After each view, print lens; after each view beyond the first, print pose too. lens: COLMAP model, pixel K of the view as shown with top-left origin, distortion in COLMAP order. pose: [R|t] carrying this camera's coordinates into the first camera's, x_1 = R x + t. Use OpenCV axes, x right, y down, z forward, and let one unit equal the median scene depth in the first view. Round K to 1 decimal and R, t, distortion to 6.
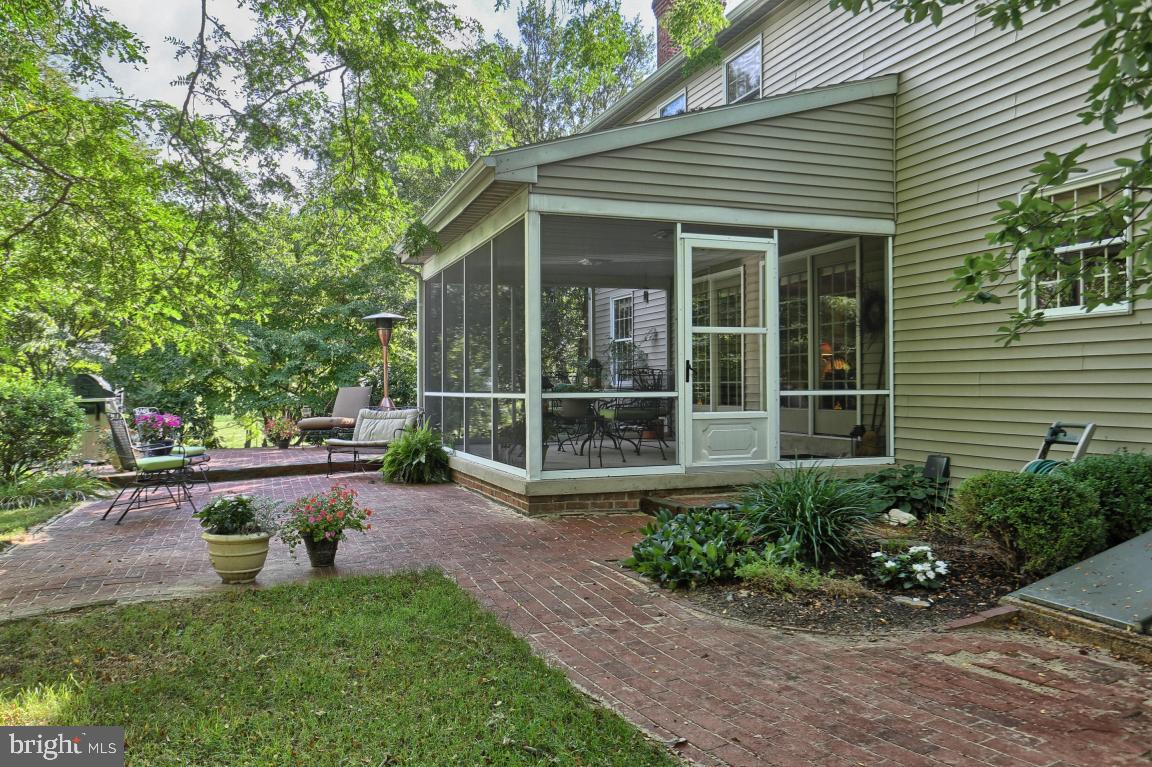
lens RADIAL K [[887.7, 0, 576.6], [0, 887.7, 390.1], [0, 0, 1]] dist [0.040181, -0.000547]
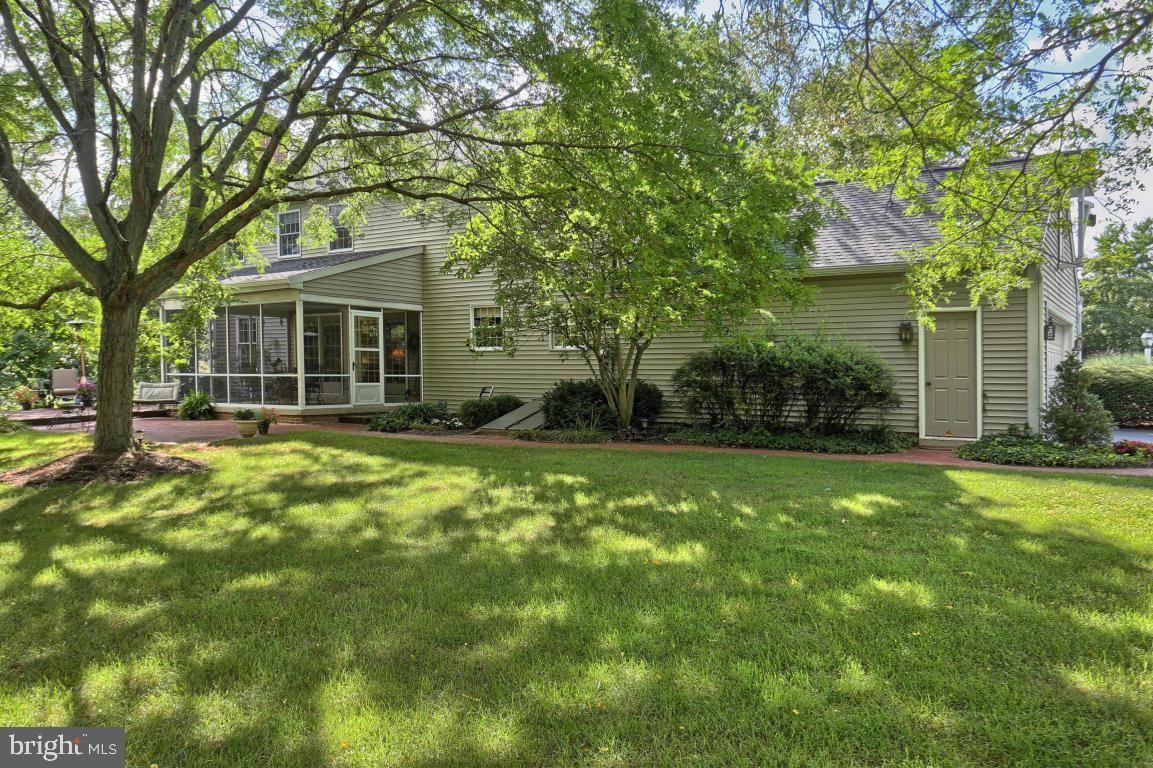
lens RADIAL K [[888.5, 0, 576.7], [0, 888.5, 384.6], [0, 0, 1]] dist [0.040181, -0.000547]
pose [[0.801105, 0.007671, 0.598475, -0.851185], [-0.014603, 0.999871, 0.006731, 0.004432], [-0.598346, -0.014132, 0.801113, -1.342448]]
